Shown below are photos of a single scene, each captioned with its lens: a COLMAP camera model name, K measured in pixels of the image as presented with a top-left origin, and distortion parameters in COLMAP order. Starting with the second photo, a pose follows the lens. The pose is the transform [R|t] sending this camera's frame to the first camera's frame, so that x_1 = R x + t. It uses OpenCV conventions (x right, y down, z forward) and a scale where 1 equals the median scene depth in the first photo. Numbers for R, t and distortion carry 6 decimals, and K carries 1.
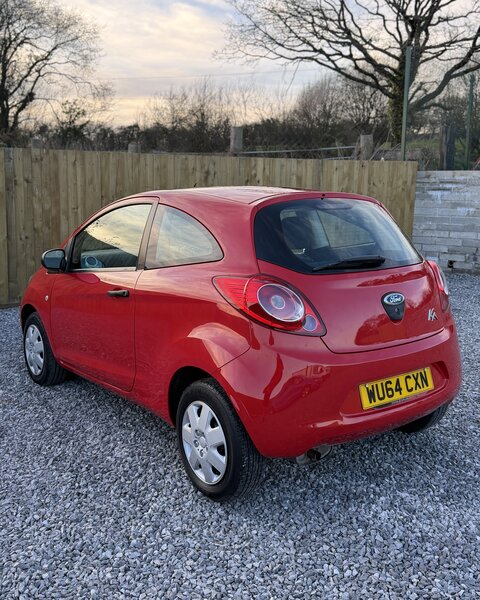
lens RADIAL K [[645.1, 0, 252.7], [0, 645.1, 291.2], [0, 0, 1]] dist [0.040002, 0.000000]
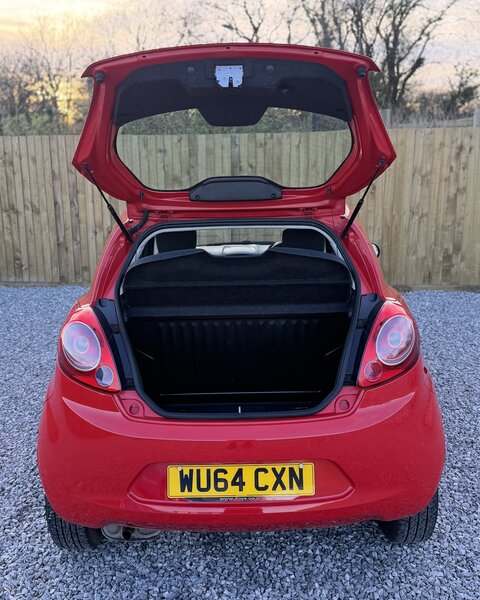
lens RADIAL K [[645.1, 0, 239.3], [0, 645.1, 301.7], [0, 0, 1]] dist [0.040002, 0.000000]
pose [[0.784795, 0.117851, -0.608447, 0.205229], [-0.074440, 0.992571, 0.096237, -0.039696], [0.615269, -0.030233, 0.787738, 0.132918]]
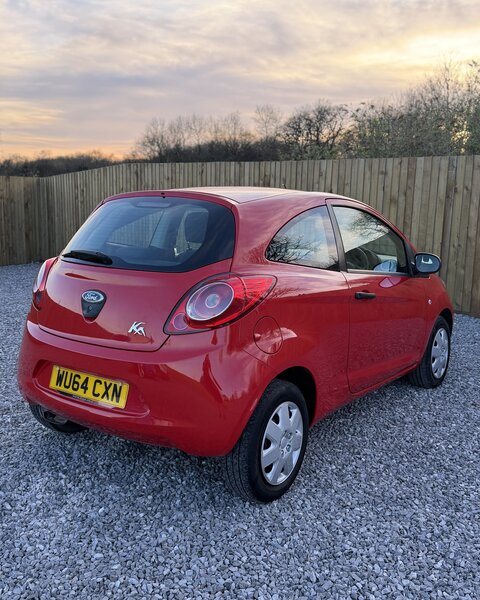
lens RADIAL K [[645.1, 0, 222.1], [0, 645.1, 288.1], [0, 0, 1]] dist [0.040002, 0.000000]
pose [[0.262921, 0.137521, -0.954966, 0.378305], [-0.164610, 0.981671, 0.096046, -0.039860], [0.950672, 0.131944, 0.280739, 0.283720]]
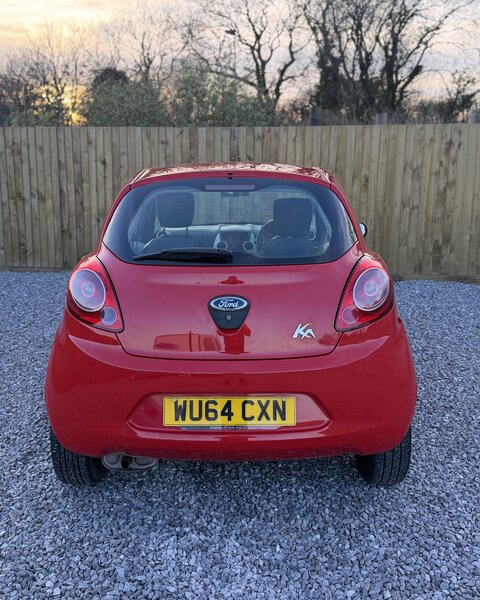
lens RADIAL K [[645.1, 0, 235.9], [0, 645.1, 286.0], [0, 0, 1]] dist [0.040002, 0.000000]
pose [[0.780534, 0.110326, -0.615301, 0.225991], [-0.090273, 0.993878, 0.063692, -0.019398], [0.618561, 0.005832, 0.785715, 0.114453]]
